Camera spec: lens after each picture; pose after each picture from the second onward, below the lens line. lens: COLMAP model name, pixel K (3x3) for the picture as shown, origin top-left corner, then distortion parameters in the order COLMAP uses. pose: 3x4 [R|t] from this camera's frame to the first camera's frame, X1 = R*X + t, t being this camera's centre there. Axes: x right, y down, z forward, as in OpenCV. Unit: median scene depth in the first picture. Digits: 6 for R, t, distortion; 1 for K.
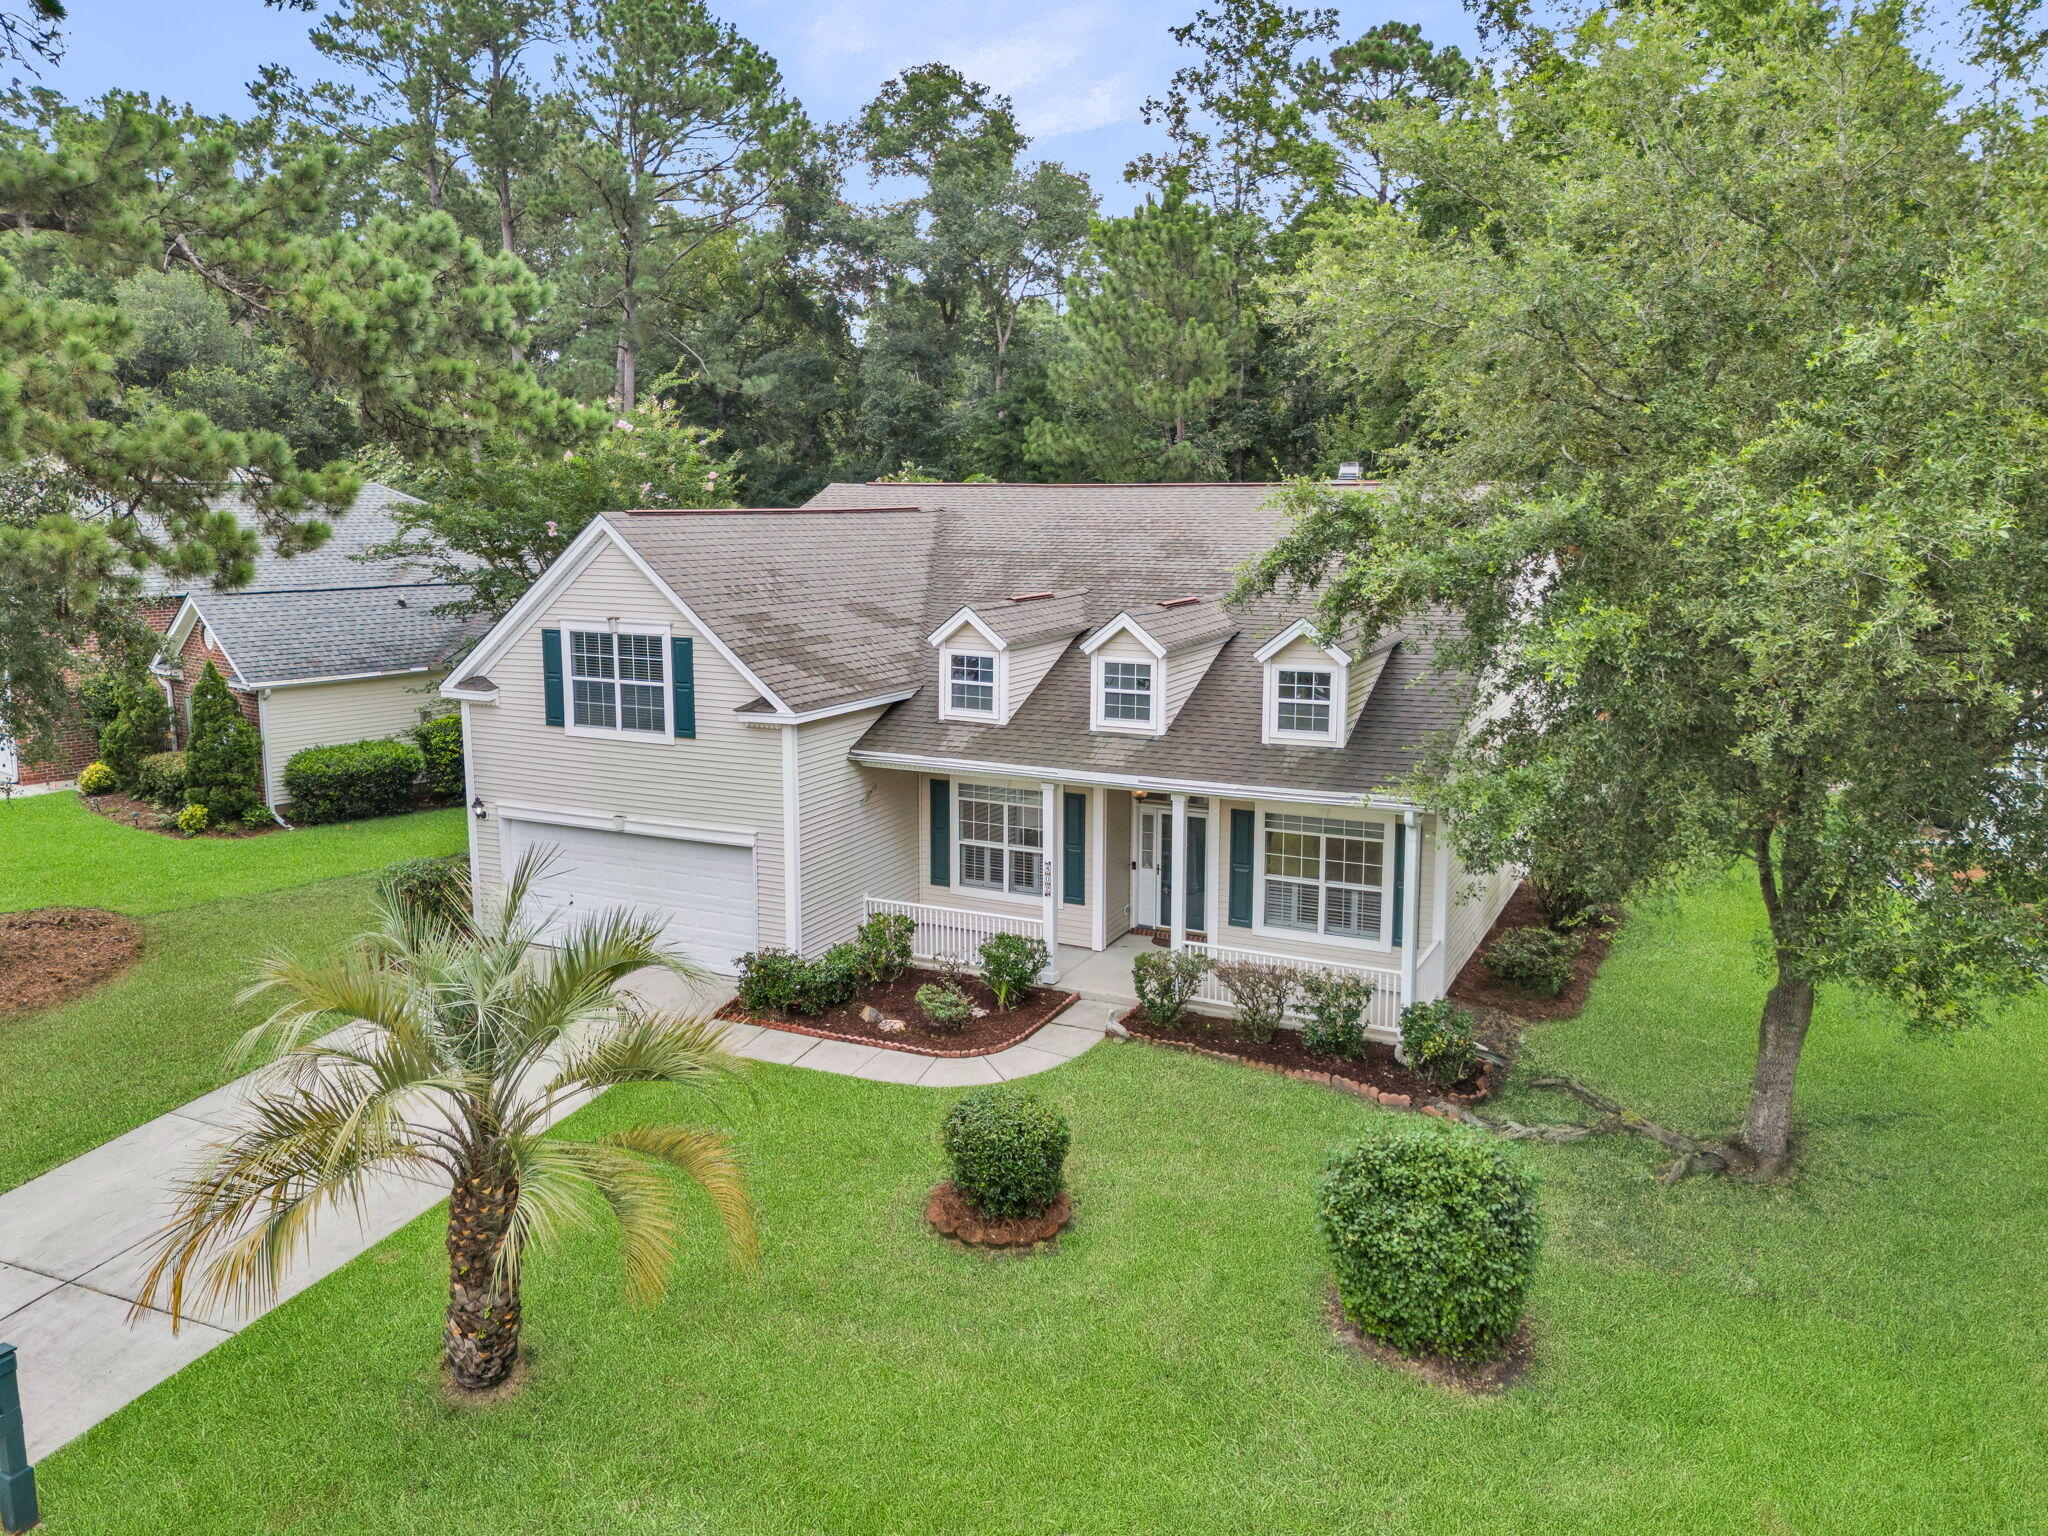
lens RADIAL K [[1647.1, 0, 1020.9], [0, 1647.1, 773.2], [0, 0, 1]] dist [0.061159, -0.025504]
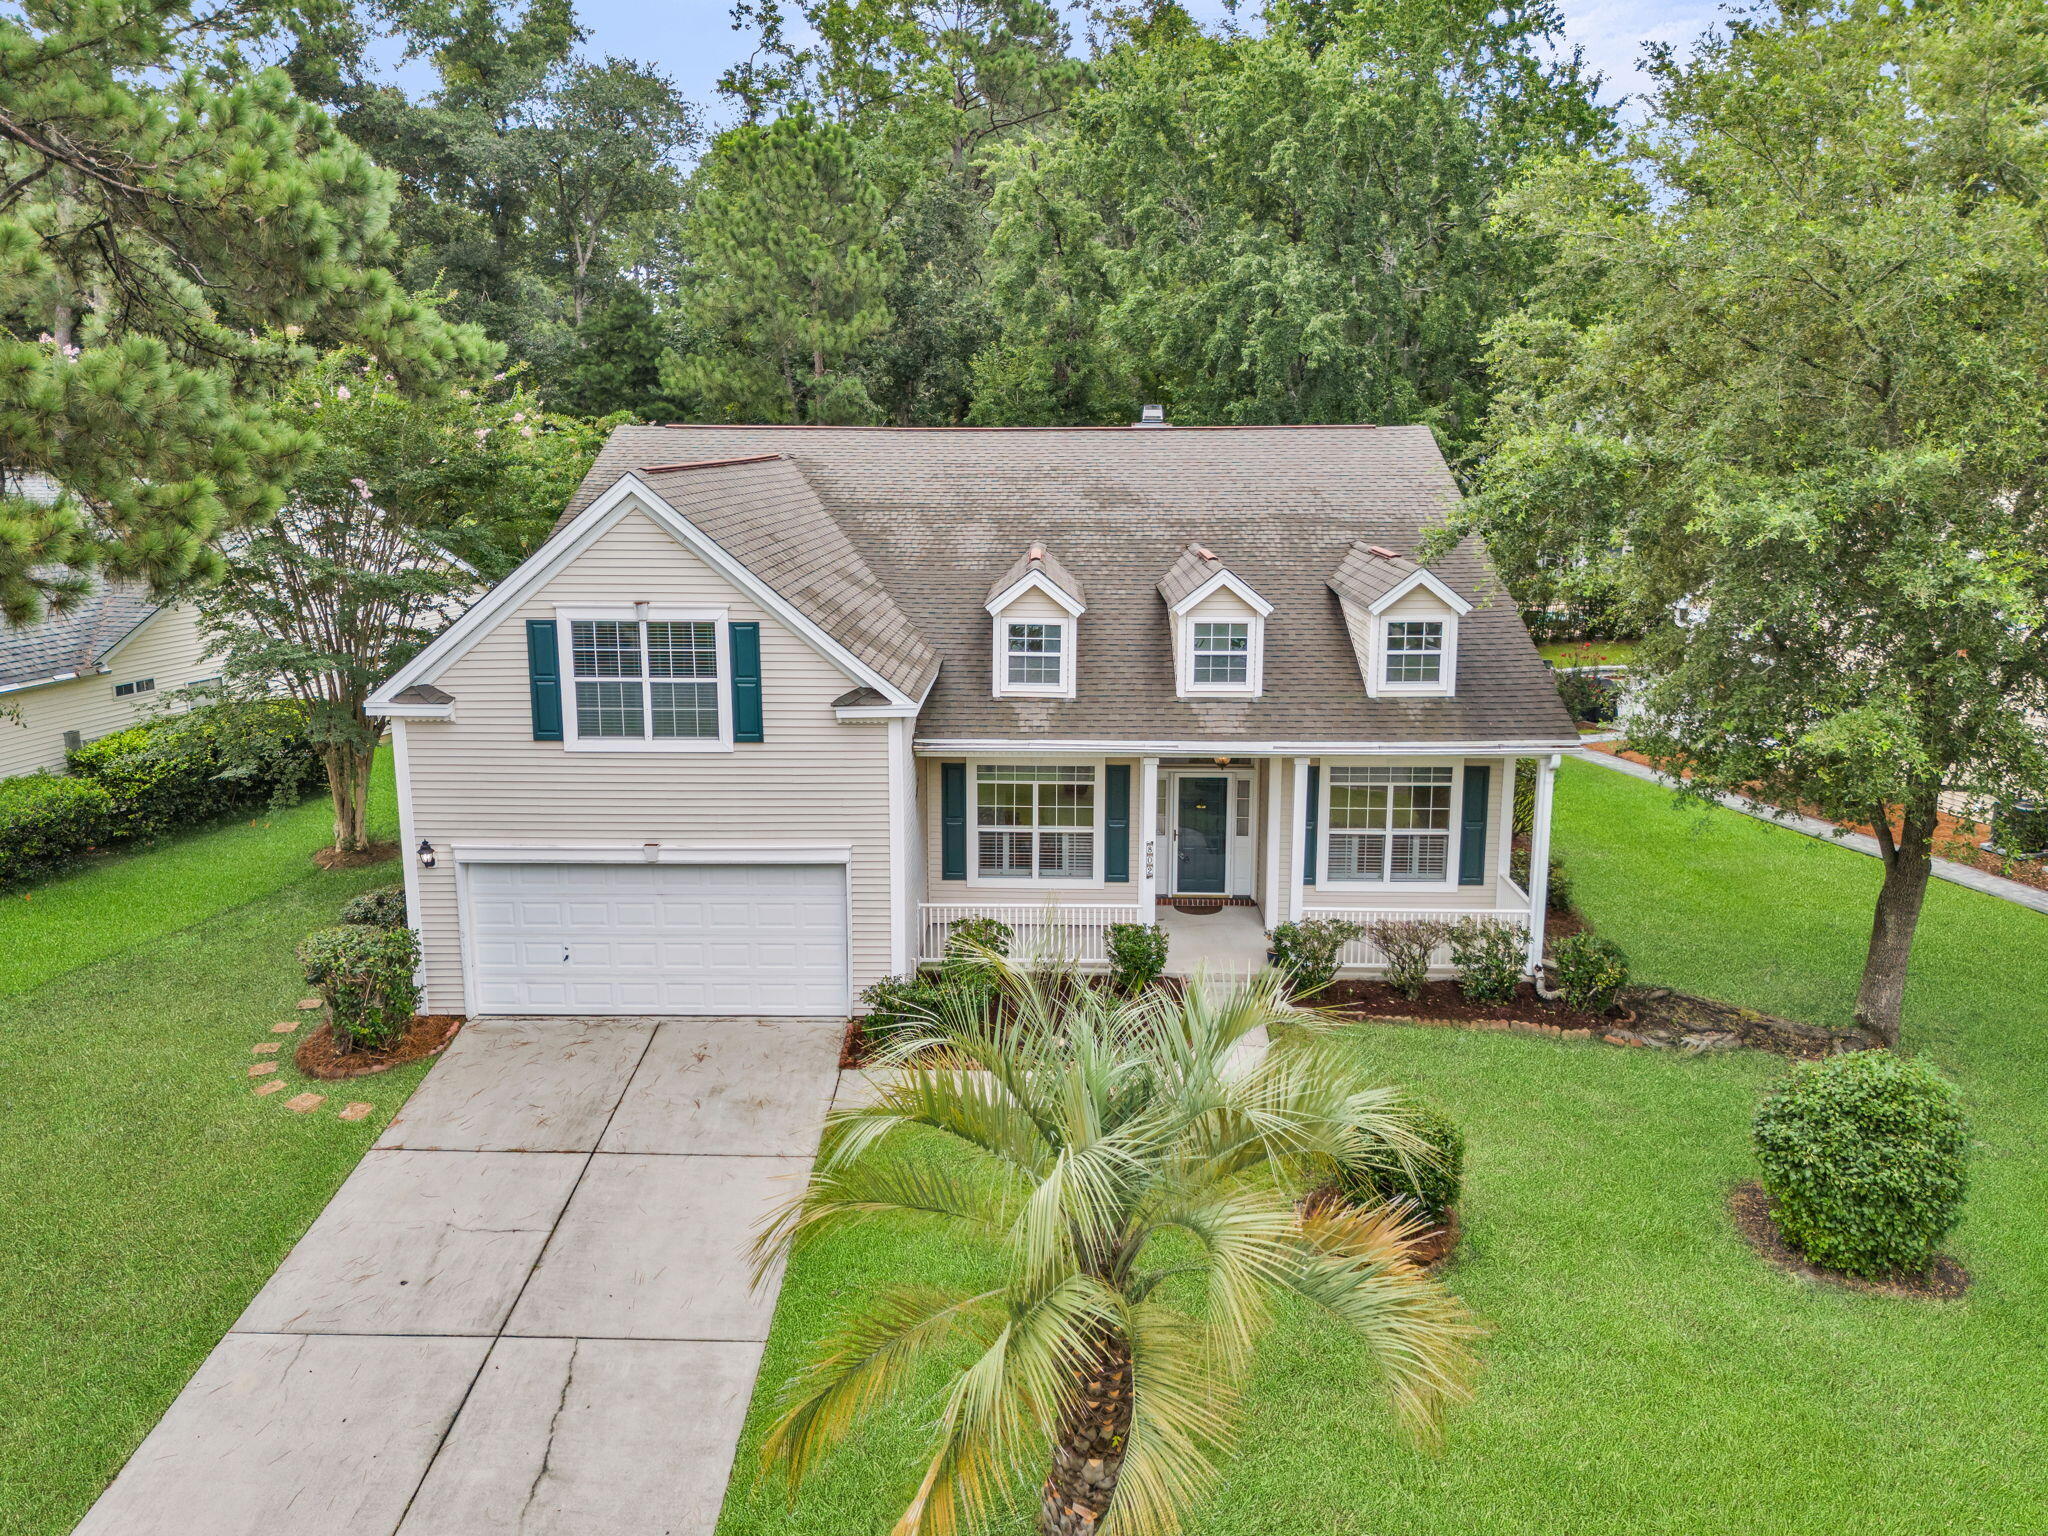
lens RADIAL K [[1647.1, 0, 1006.8], [0, 1647.1, 762.9], [0, 0, 1]] dist [0.061159, -0.025504]
pose [[0.897940, -0.091826, 0.430432, -0.444046], [0.077374, 0.995697, 0.051004, -0.043238], [-0.433263, -0.012494, 0.901181, 0.194305]]
